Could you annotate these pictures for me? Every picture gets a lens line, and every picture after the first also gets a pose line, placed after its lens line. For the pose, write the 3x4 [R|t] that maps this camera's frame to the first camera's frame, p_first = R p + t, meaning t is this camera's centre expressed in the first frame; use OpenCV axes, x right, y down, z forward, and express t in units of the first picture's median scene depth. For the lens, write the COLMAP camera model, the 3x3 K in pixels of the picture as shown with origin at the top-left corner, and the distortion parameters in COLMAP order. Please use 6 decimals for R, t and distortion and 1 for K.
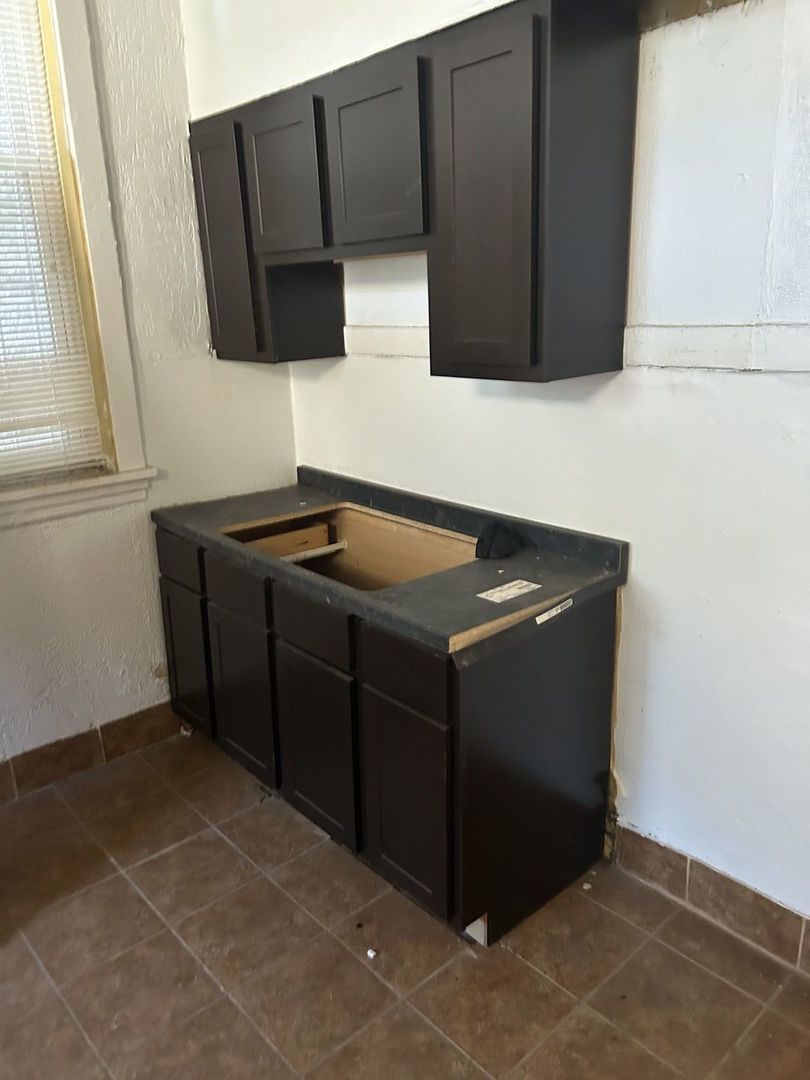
lens RADIAL K [[819.0, 0, 404.5], [0, 819.0, 538.7], [0, 0, 1]] dist [0.037875, 0.000072]
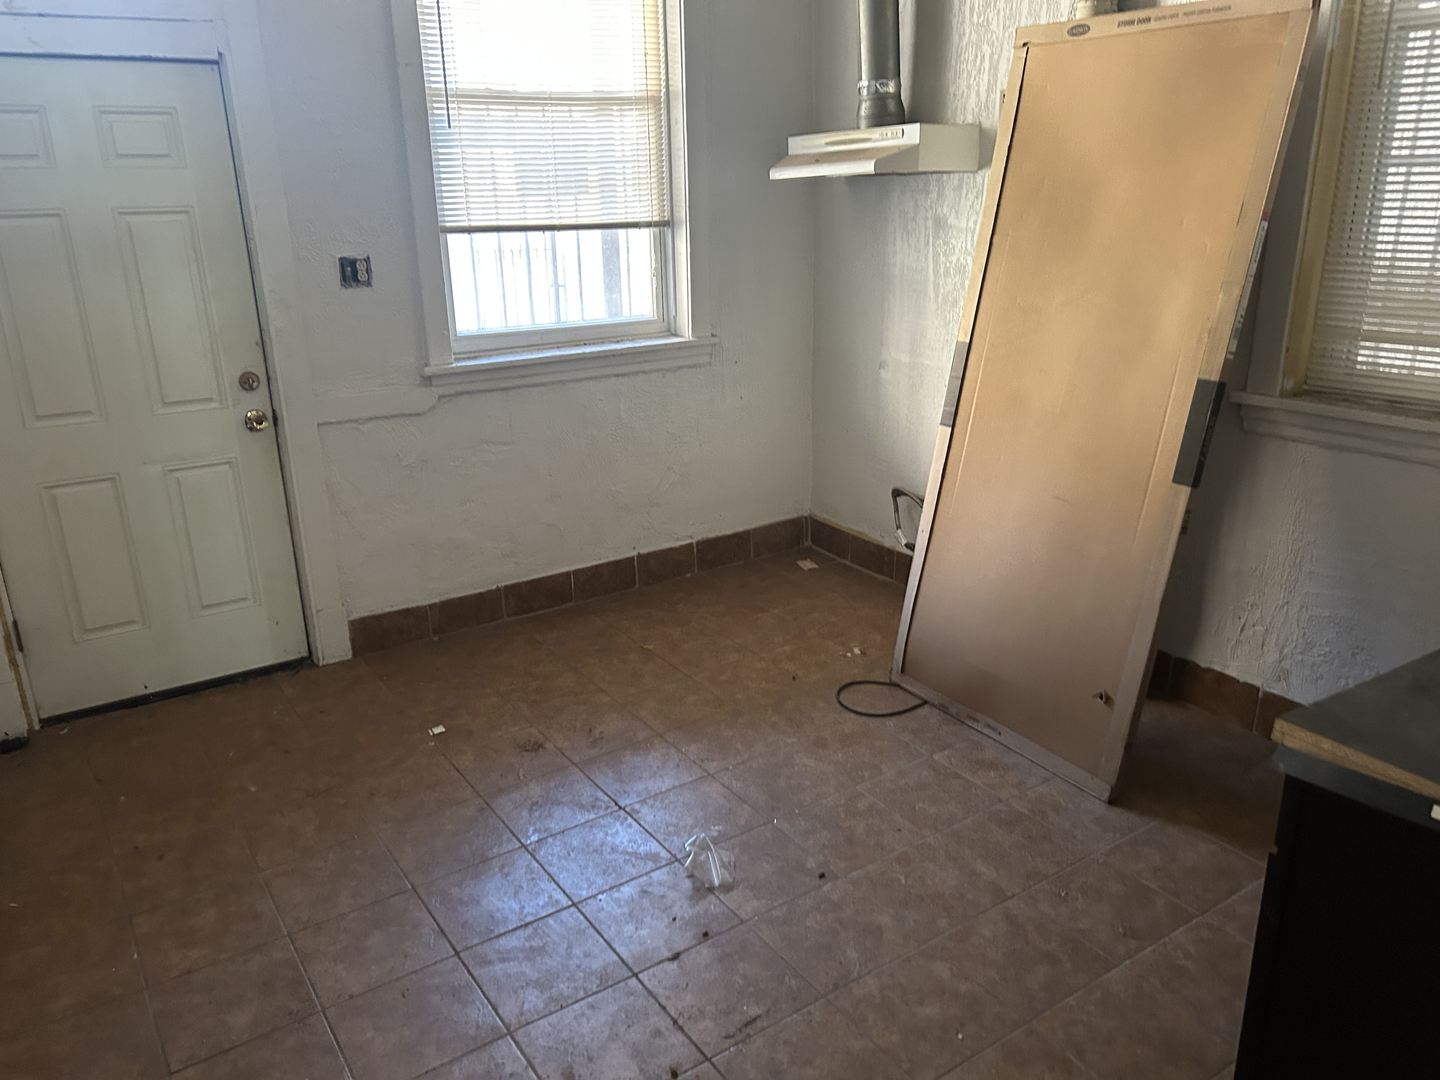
lens RADIAL K [[1092.0, 0, 720.1], [0, 1092.0, 542.8], [0, 0, 1]] dist [0.037875, 0.000072]
pose [[-0.135353, 0.340474, -0.930461, 0.799561], [-0.260204, 0.893924, 0.364957, -0.195357], [0.956019, 0.291508, -0.032403, 0.464097]]
